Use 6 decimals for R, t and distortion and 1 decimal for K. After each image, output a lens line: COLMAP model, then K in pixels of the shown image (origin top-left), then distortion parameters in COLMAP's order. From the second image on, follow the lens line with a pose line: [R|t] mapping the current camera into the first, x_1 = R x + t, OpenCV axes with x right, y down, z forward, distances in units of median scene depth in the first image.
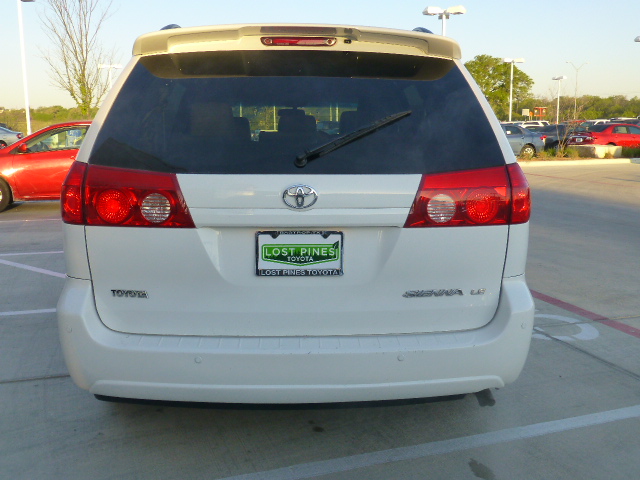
lens RADIAL K [[651.8, 0, 320.0], [0, 651.8, 240.0], [0, 0, 1]] dist [-0.017161, -0.018814]
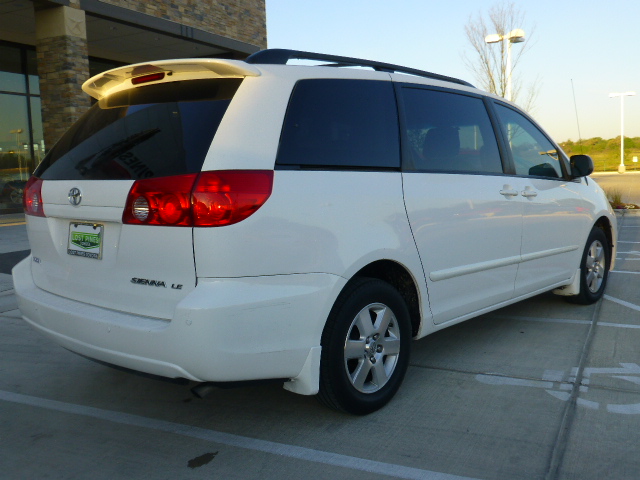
lens RADIAL K [[654.4, 0, 321.3], [0, 654.4, 223.6], [0, 0, 1]] dist [-0.008287, -0.015491]
pose [[0.707578, 0.043509, -0.705294, 1.231793], [-0.090839, 0.995422, -0.029726, -0.016353], [0.700772, 0.085102, 0.708291, 0.385550]]
